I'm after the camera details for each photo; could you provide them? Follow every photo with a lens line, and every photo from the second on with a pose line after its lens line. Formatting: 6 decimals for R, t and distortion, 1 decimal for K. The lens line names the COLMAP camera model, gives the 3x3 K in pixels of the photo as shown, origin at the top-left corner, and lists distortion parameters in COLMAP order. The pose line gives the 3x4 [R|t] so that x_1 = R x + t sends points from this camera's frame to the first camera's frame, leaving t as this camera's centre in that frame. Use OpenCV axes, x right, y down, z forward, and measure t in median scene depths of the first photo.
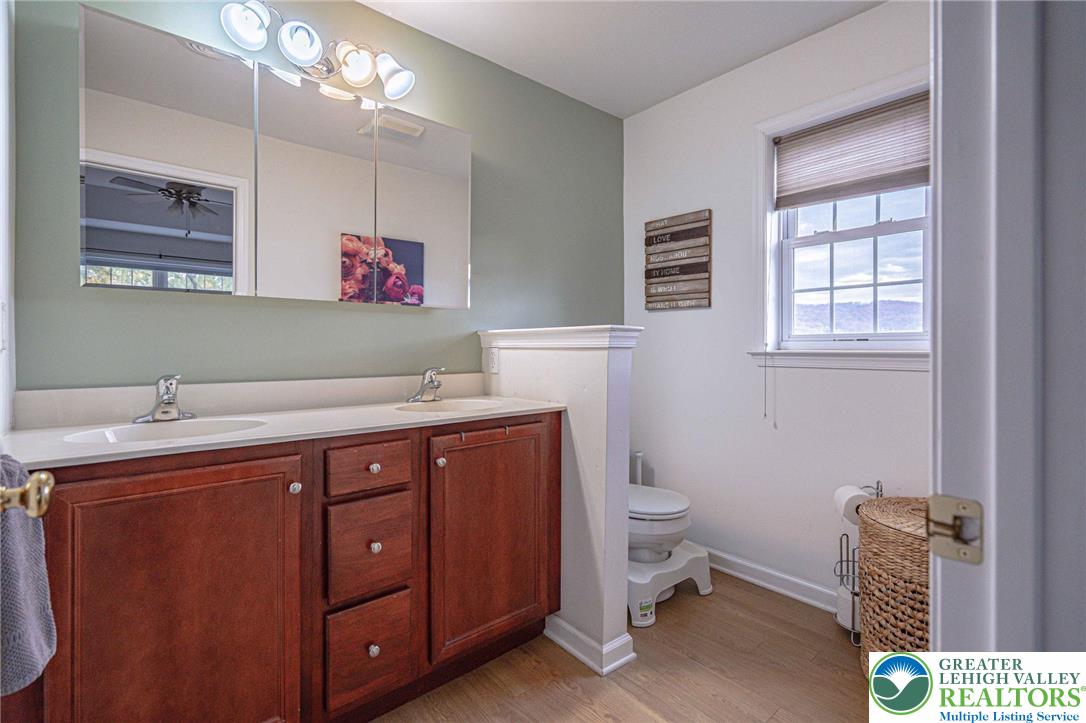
lens RADIAL K [[513.7, 0, 536.0], [0, 513.7, 354.3], [0, 0, 1]] dist [0.004137, 0.000134]
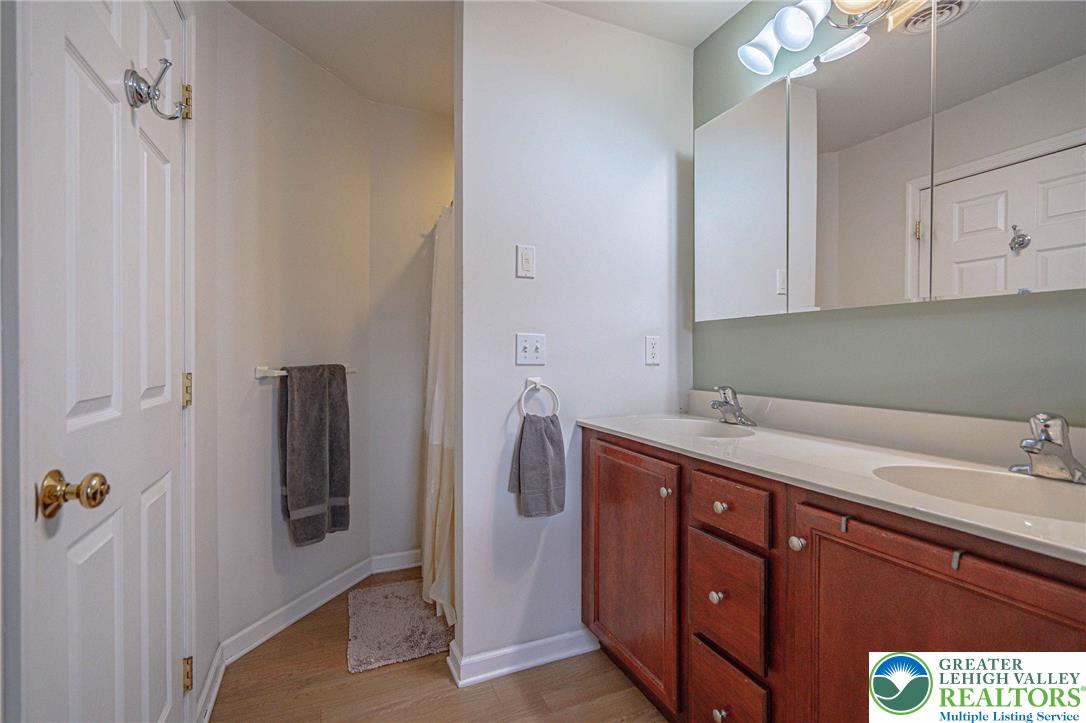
lens RADIAL K [[492.5, 0, 543.0], [0, 492.5, 361.5], [0, 0, 1]] dist [0.000099, 0.000000]
pose [[-0.298520, 0.009376, -0.954357, 0.453664], [-0.016649, 0.999748, 0.015030, -0.026483], [0.954258, 0.020376, -0.298289, 0.758005]]
